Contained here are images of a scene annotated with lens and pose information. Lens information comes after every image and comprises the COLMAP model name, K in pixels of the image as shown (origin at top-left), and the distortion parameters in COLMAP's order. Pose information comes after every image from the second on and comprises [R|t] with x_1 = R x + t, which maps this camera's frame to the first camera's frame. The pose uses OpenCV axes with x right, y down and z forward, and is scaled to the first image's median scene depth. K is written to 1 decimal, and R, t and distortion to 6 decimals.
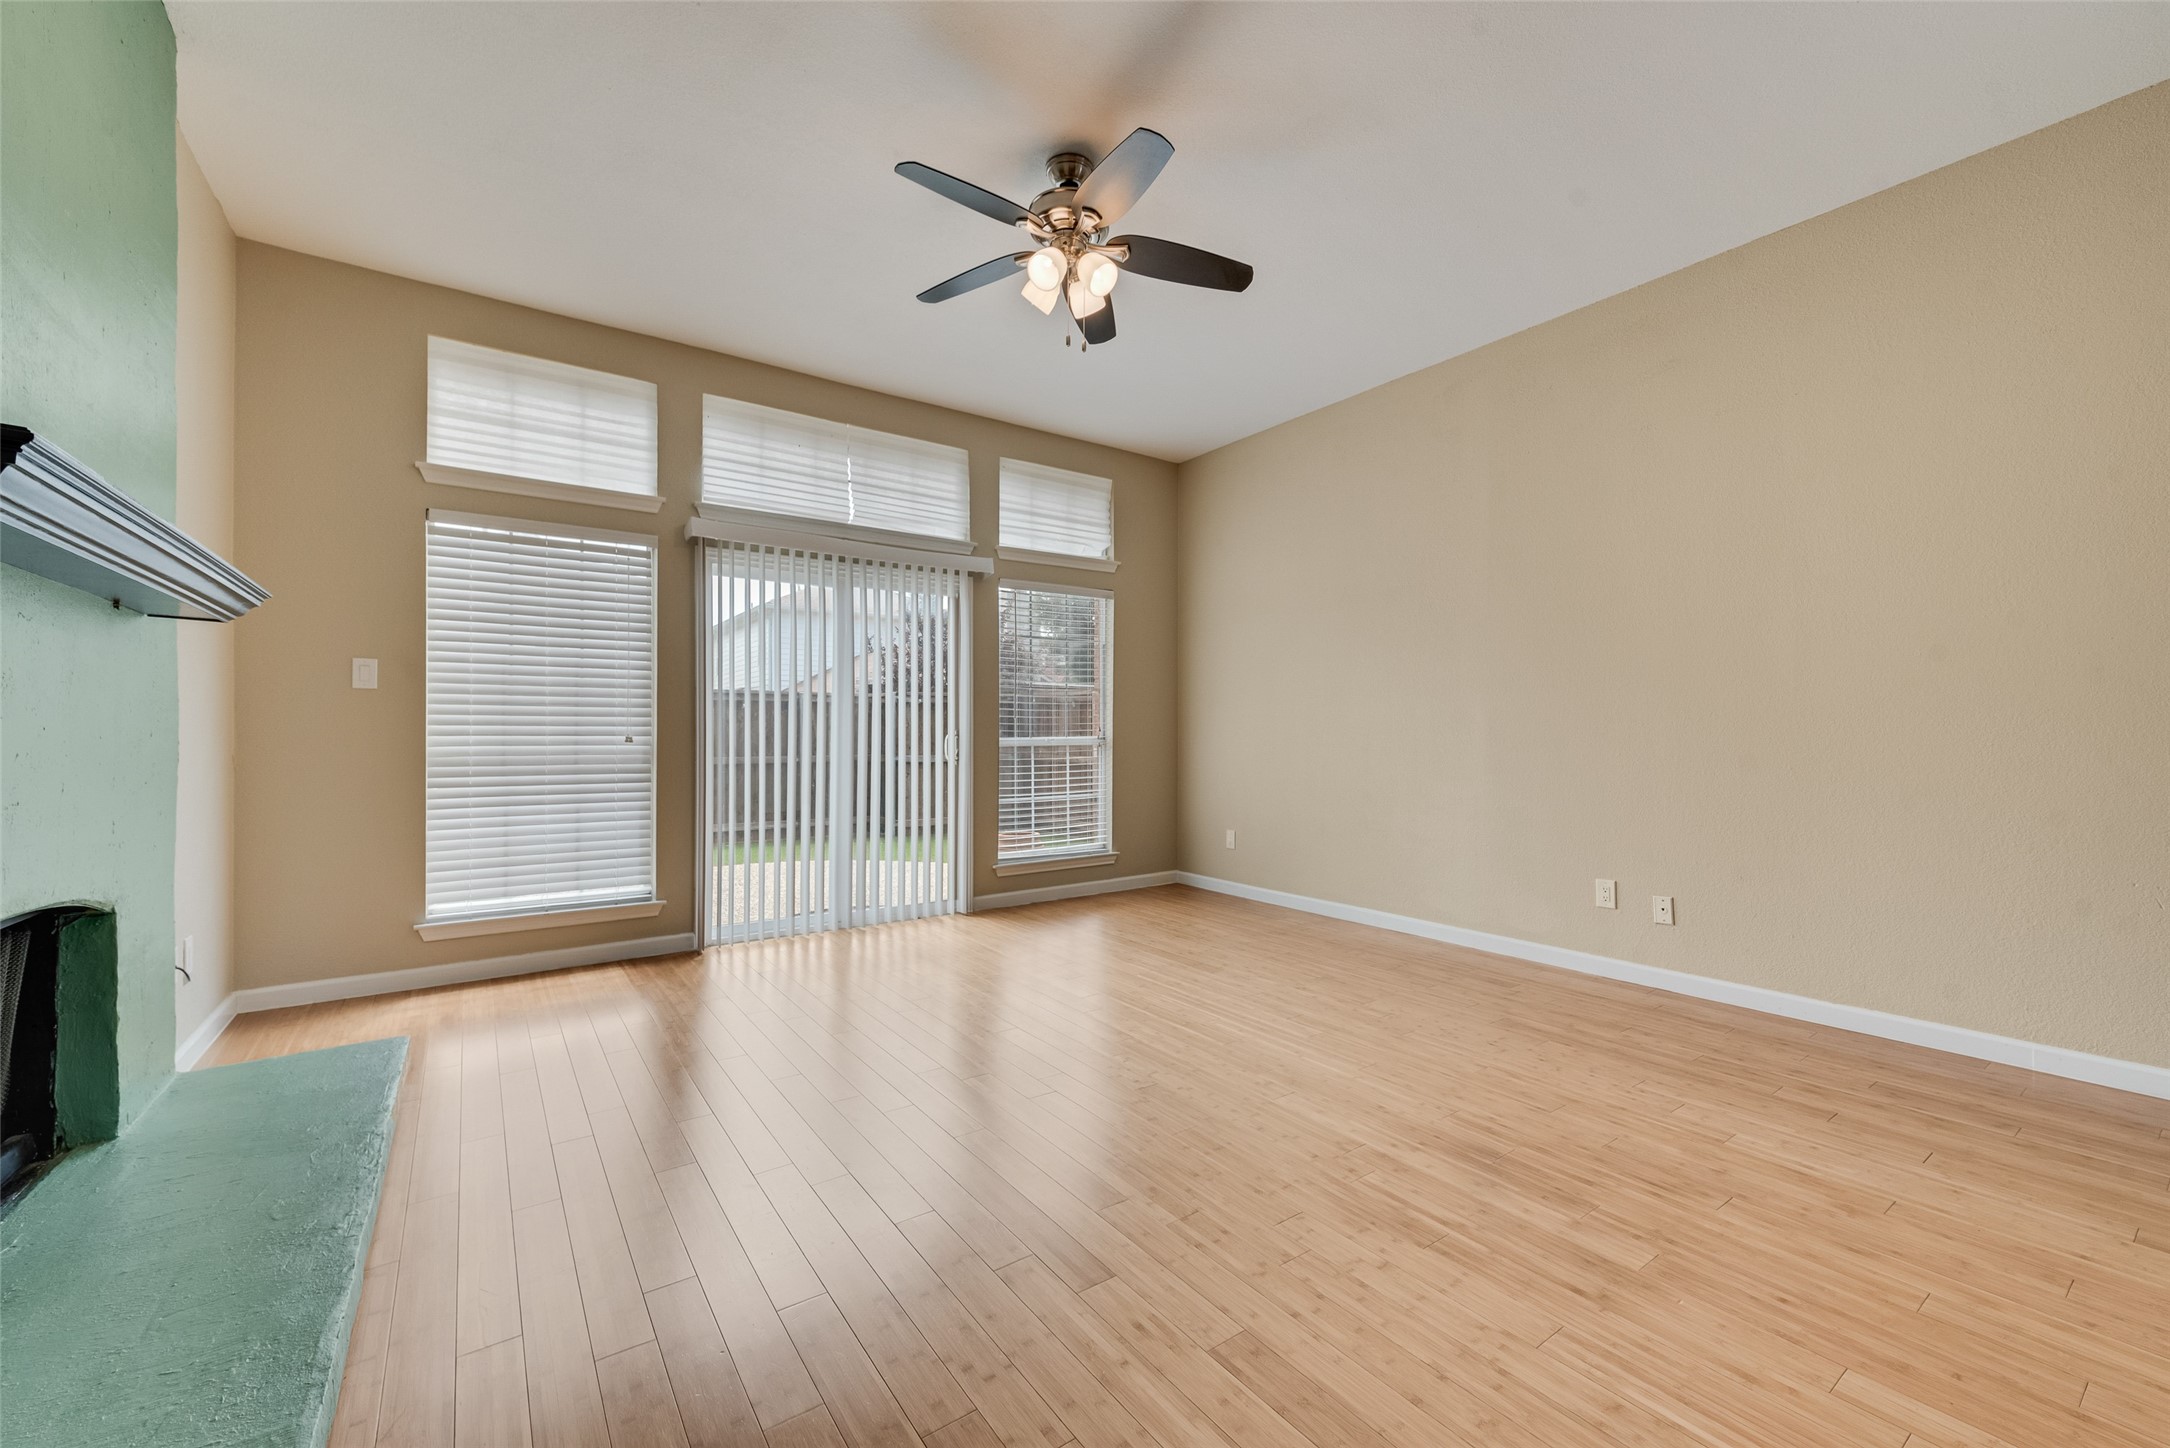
lens RADIAL K [[852.5, 0, 1088.2], [0, 852.5, 731.7], [0, 0, 1]] dist [0.009895, -0.002861]
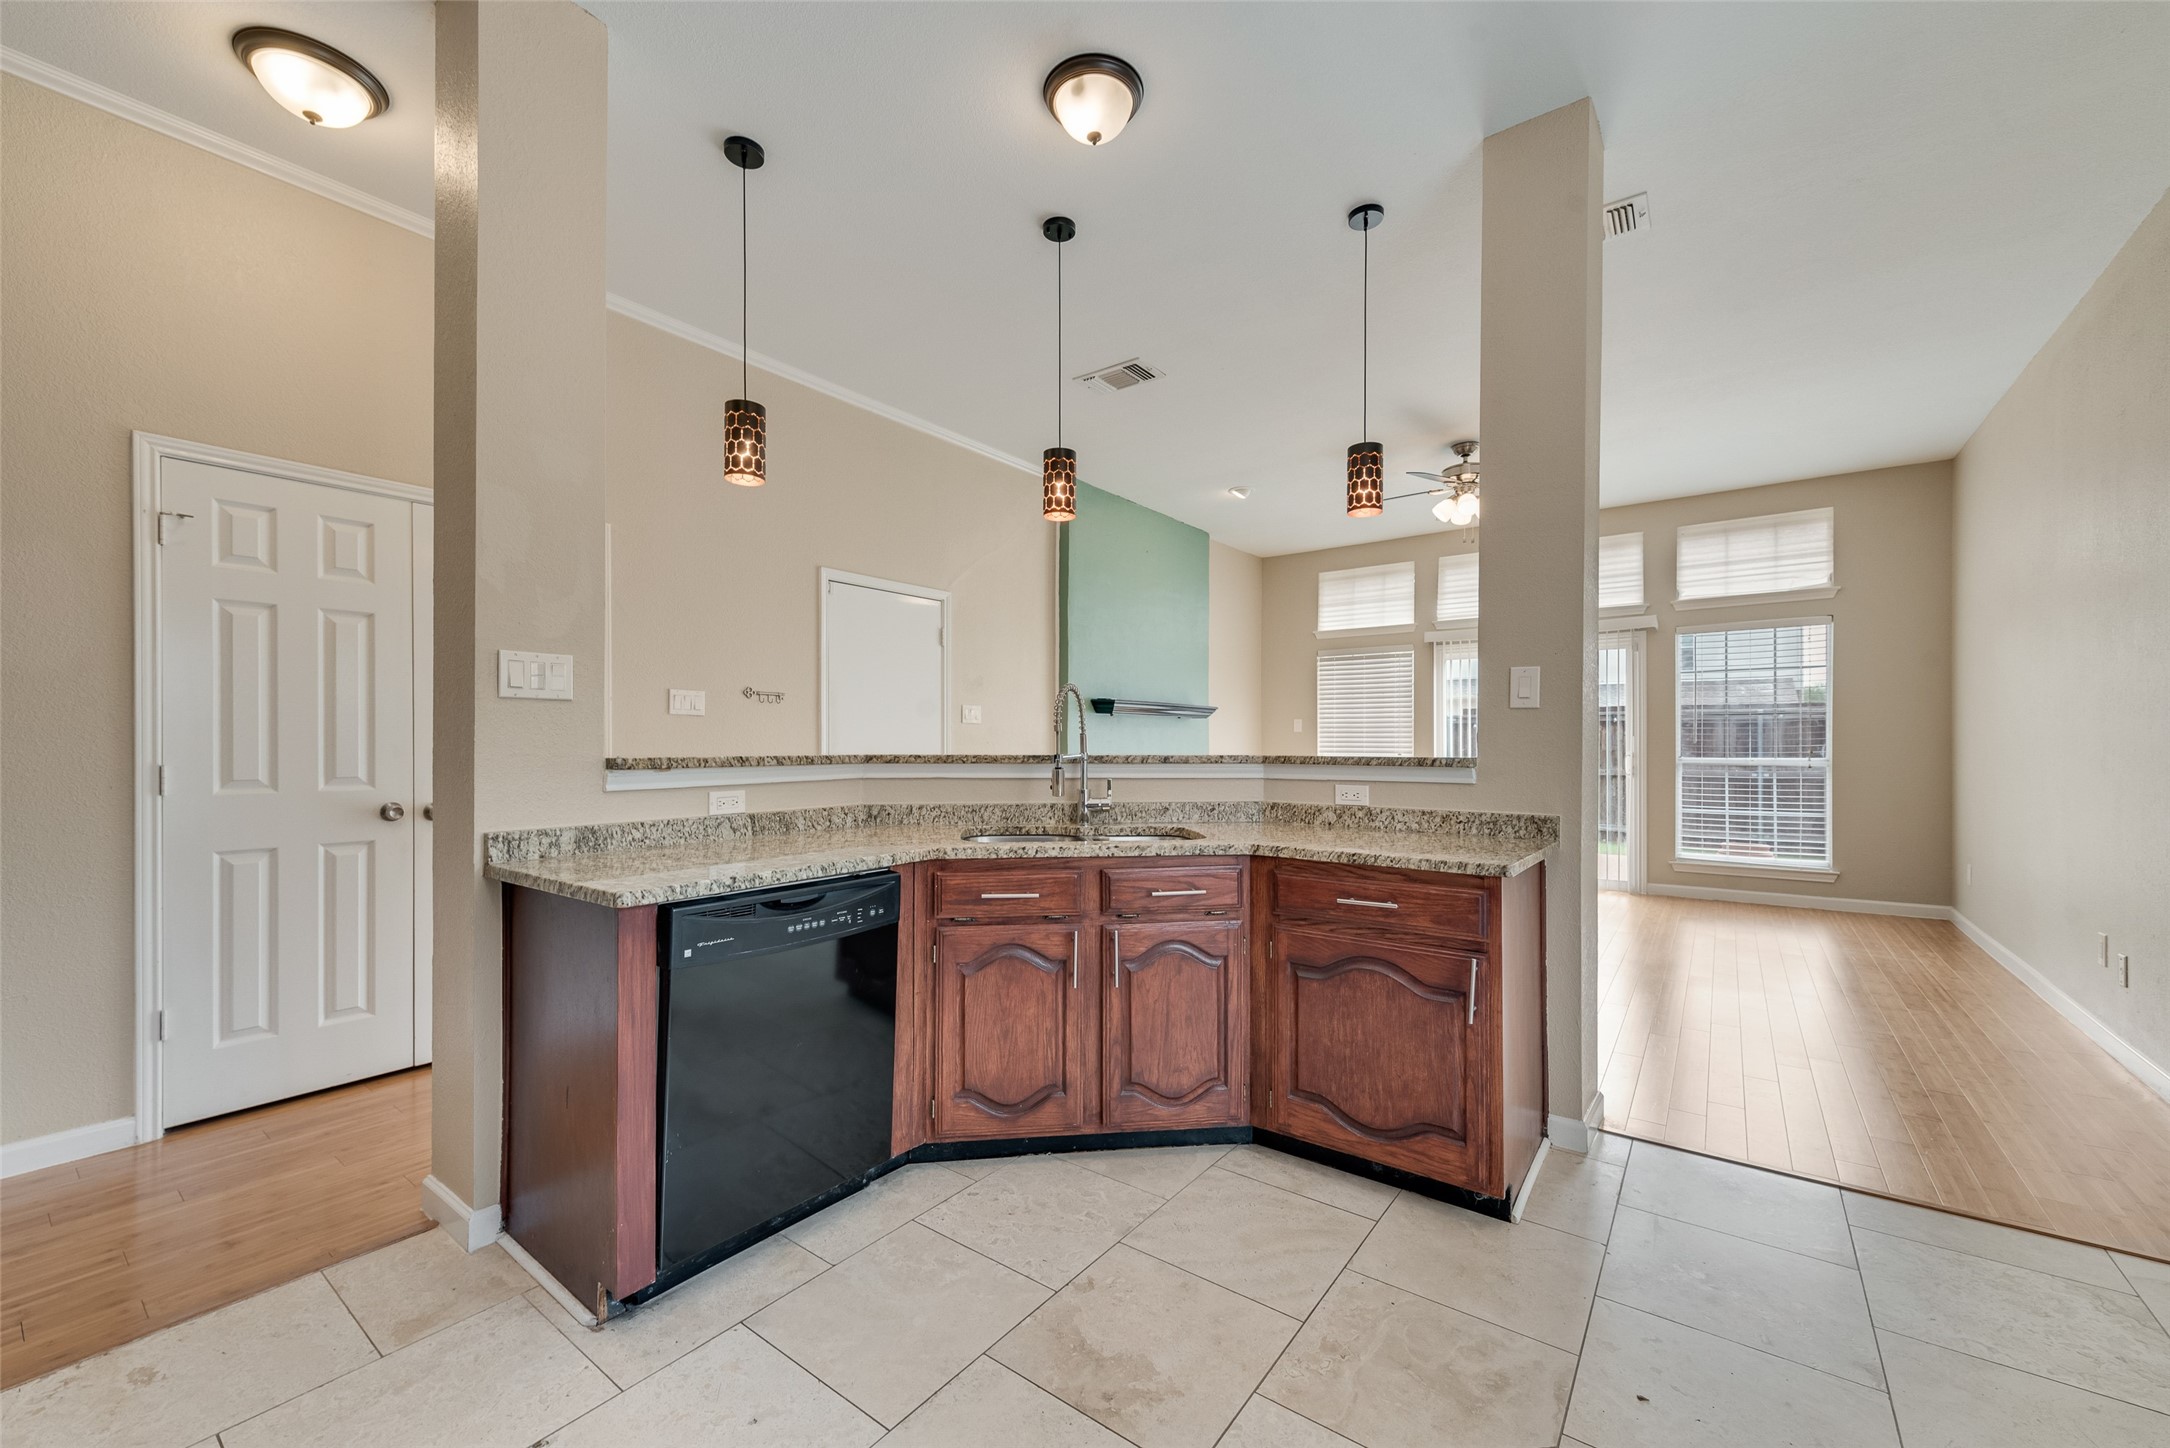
lens RADIAL K [[852.5, 0, 1088.2], [0, 852.5, 731.7], [0, 0, 1]] dist [0.009895, -0.002861]
pose [[0.315389, 0.002254, -0.948960, 0.737733], [0.017207, 0.999819, 0.008093, -0.051783], [0.948806, -0.018881, 0.315293, -0.175013]]
